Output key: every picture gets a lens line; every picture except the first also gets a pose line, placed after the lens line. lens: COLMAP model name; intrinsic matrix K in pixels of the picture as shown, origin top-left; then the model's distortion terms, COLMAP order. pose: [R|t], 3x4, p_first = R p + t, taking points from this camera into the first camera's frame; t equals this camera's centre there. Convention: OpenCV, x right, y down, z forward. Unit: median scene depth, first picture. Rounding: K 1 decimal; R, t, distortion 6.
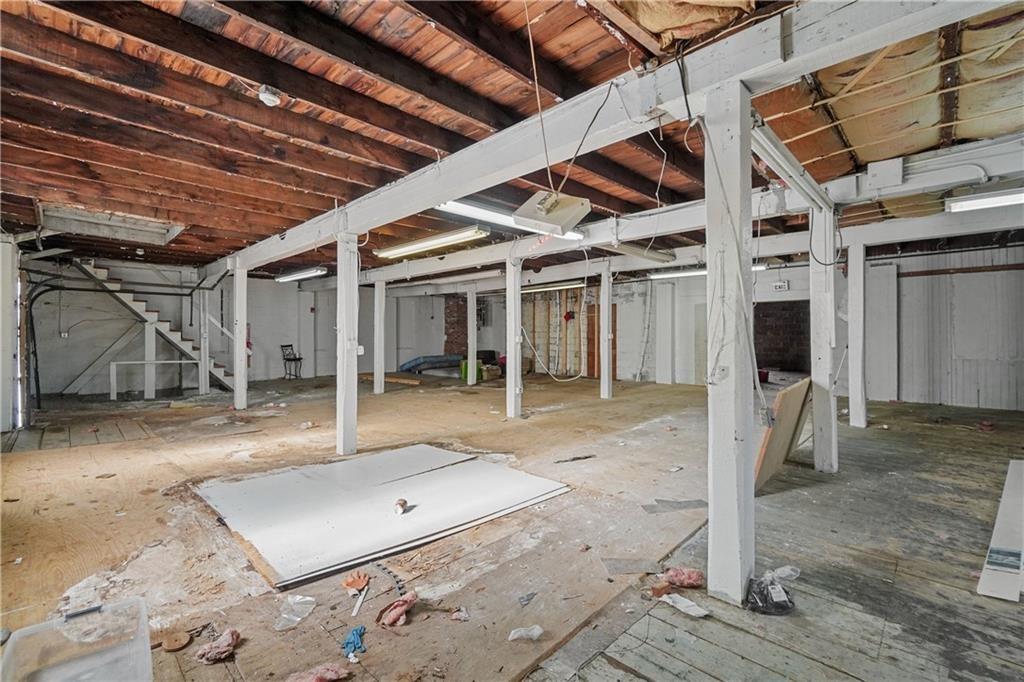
lens RADIAL K [[447.4, 0, 502.9], [0, 447.4, 339.2], [0, 0, 1]] dist [-0.004449, 0.000609]
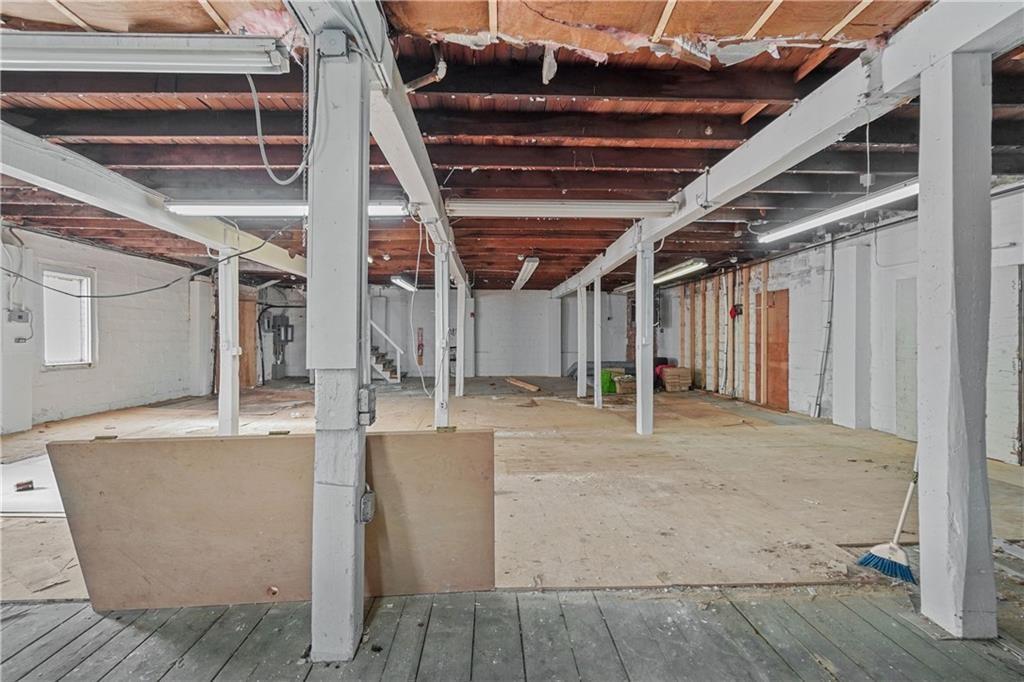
lens RADIAL K [[447.4, 0, 502.9], [0, 447.4, 339.2], [0, 0, 1]] dist [-0.004449, 0.000609]
pose [[0.719619, 0.003225, -0.694362, 0.412032], [-0.007569, 0.999966, -0.003201, -0.003892], [0.694328, 0.007559, 0.719619, 0.286659]]
